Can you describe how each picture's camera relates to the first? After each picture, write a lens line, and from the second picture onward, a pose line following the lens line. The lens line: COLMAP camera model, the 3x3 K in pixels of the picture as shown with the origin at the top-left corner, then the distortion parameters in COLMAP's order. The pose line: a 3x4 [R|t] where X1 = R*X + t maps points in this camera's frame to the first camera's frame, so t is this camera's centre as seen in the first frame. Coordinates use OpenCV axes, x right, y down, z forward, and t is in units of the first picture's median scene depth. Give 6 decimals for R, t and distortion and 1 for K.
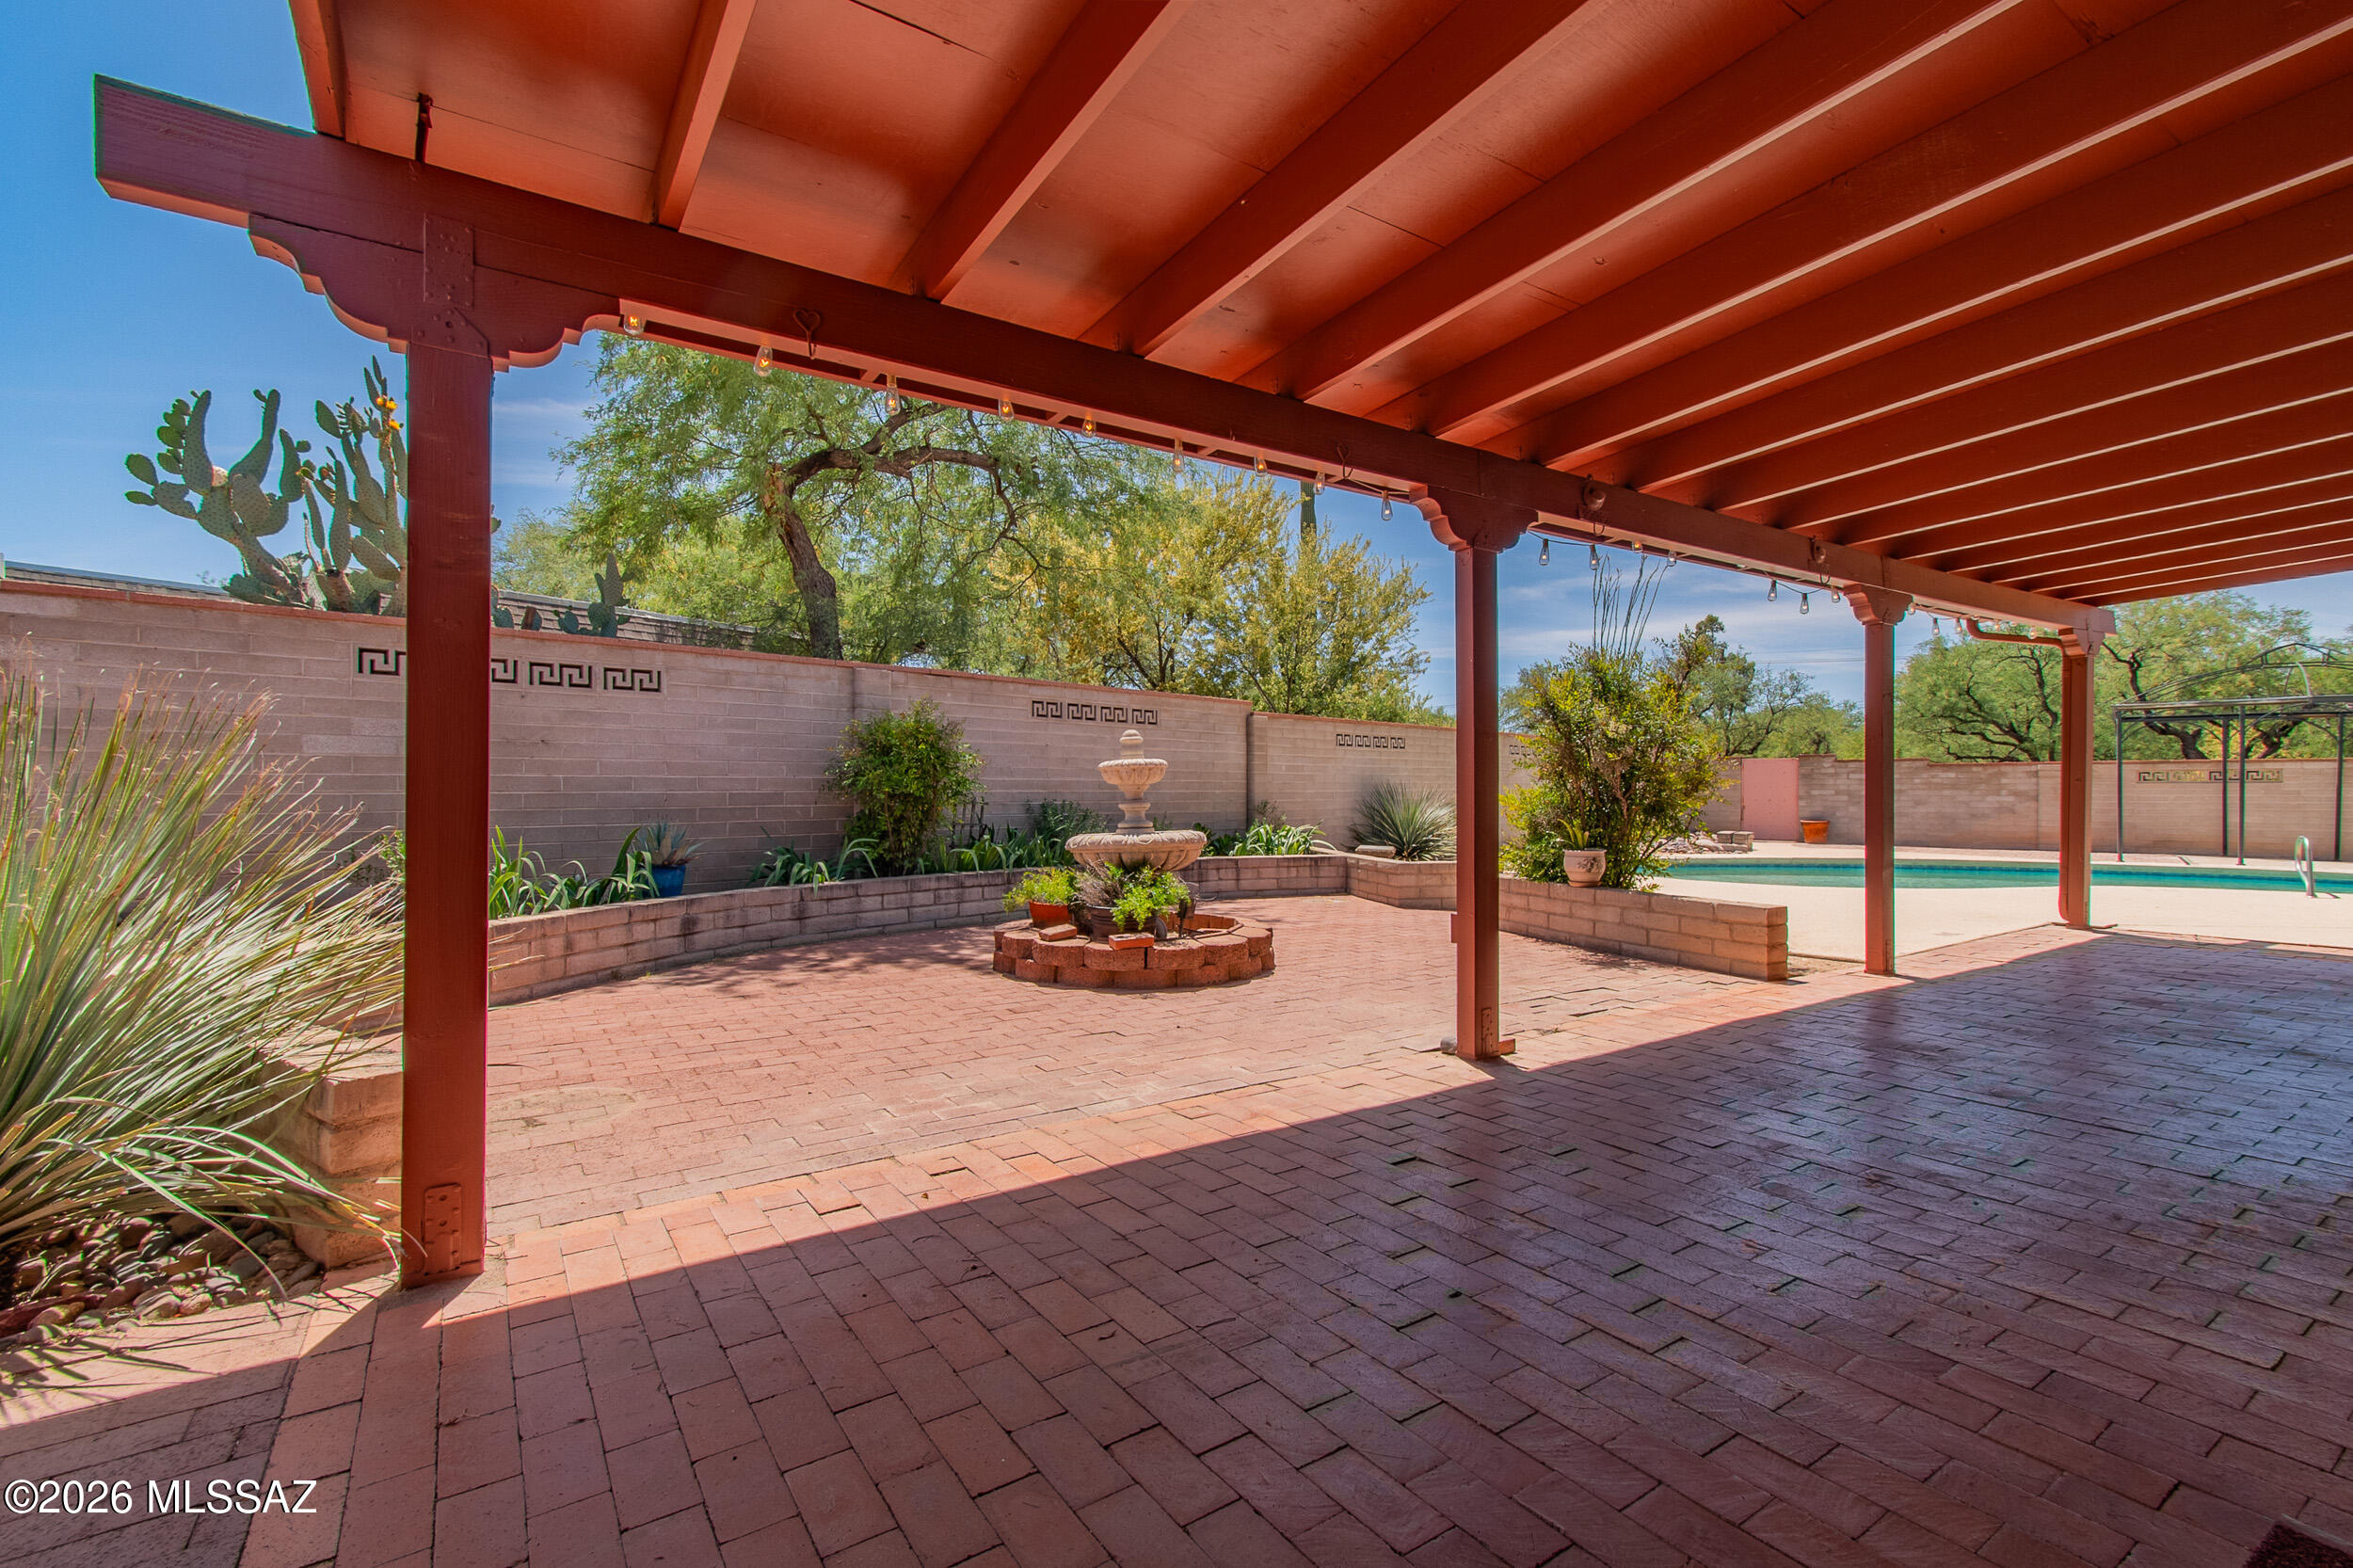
lens RADIAL K [[1020.1, 0, 1176.5], [0, 1020.1, 784.0], [0, 0, 1]] dist [-0.000258, -0.000103]
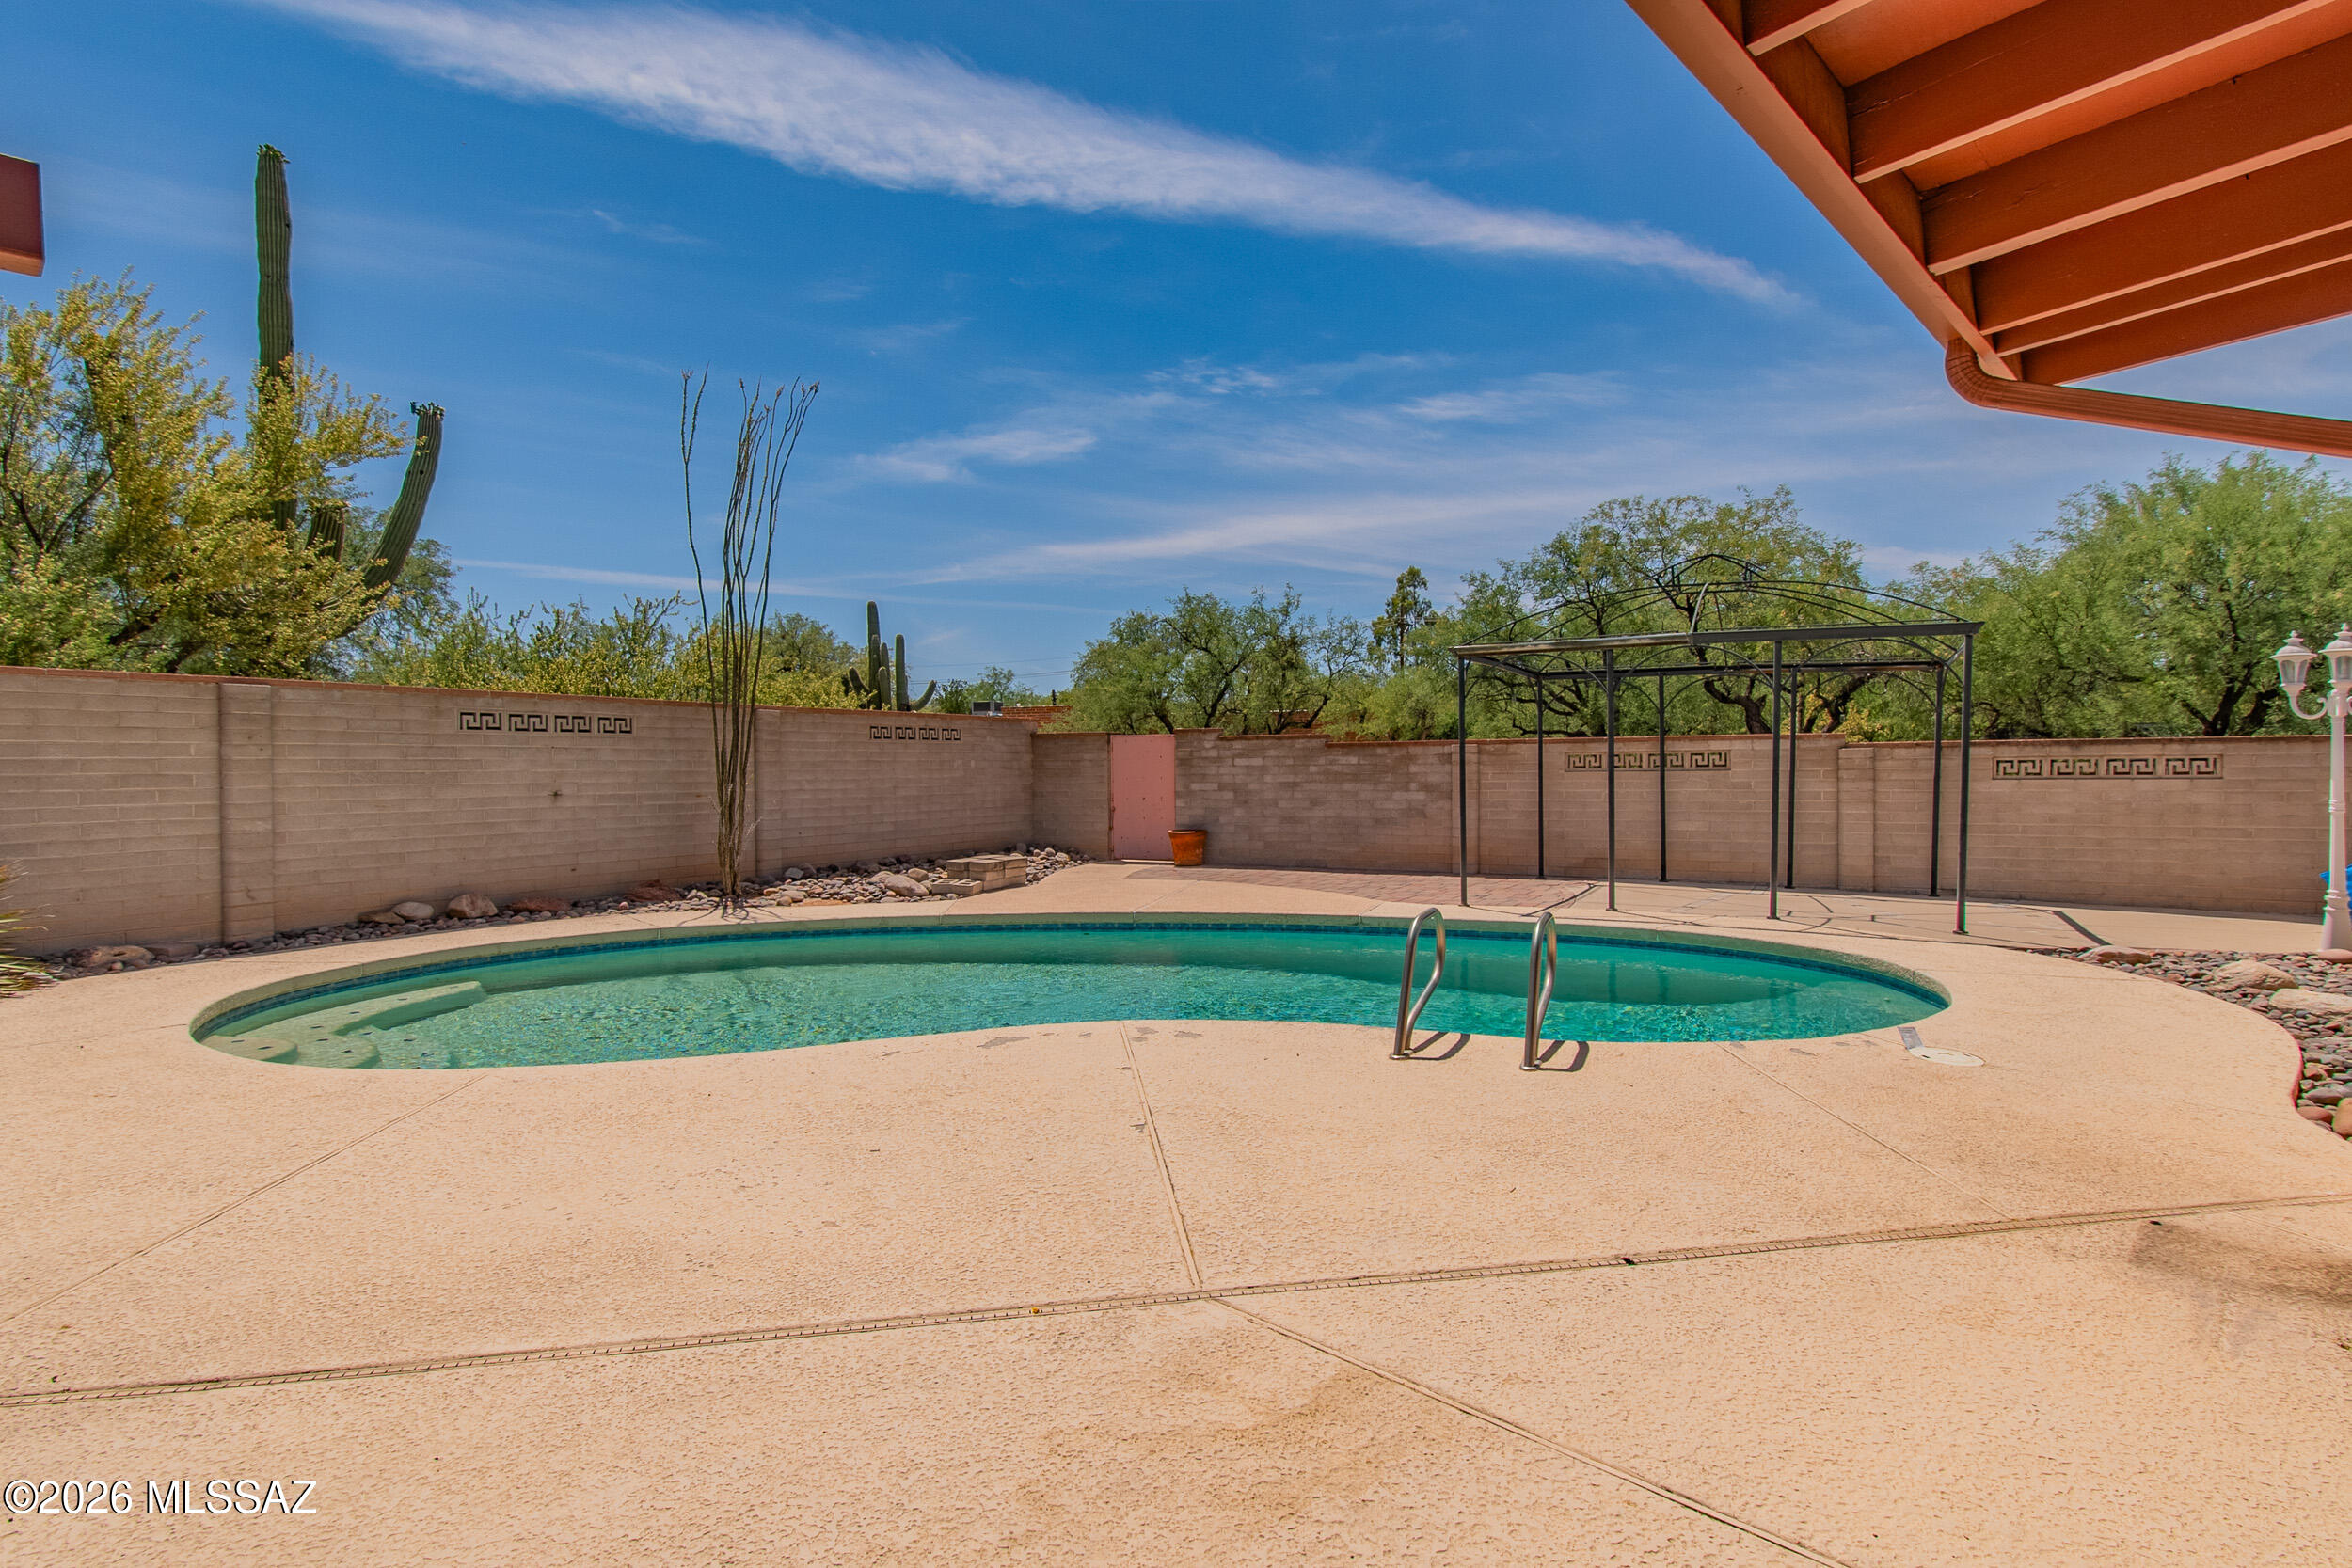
lens RADIAL K [[1183.2, 0, 1176.0], [0, 1183.2, 784.0], [0, 0, 1]] dist [0.000935, 0.000131]
pose [[0.974151, -0.012447, 0.225555, 0.479045], [0.008435, 0.999789, 0.018744, -0.008478], [-0.225741, -0.016357, 0.974050, 0.283519]]
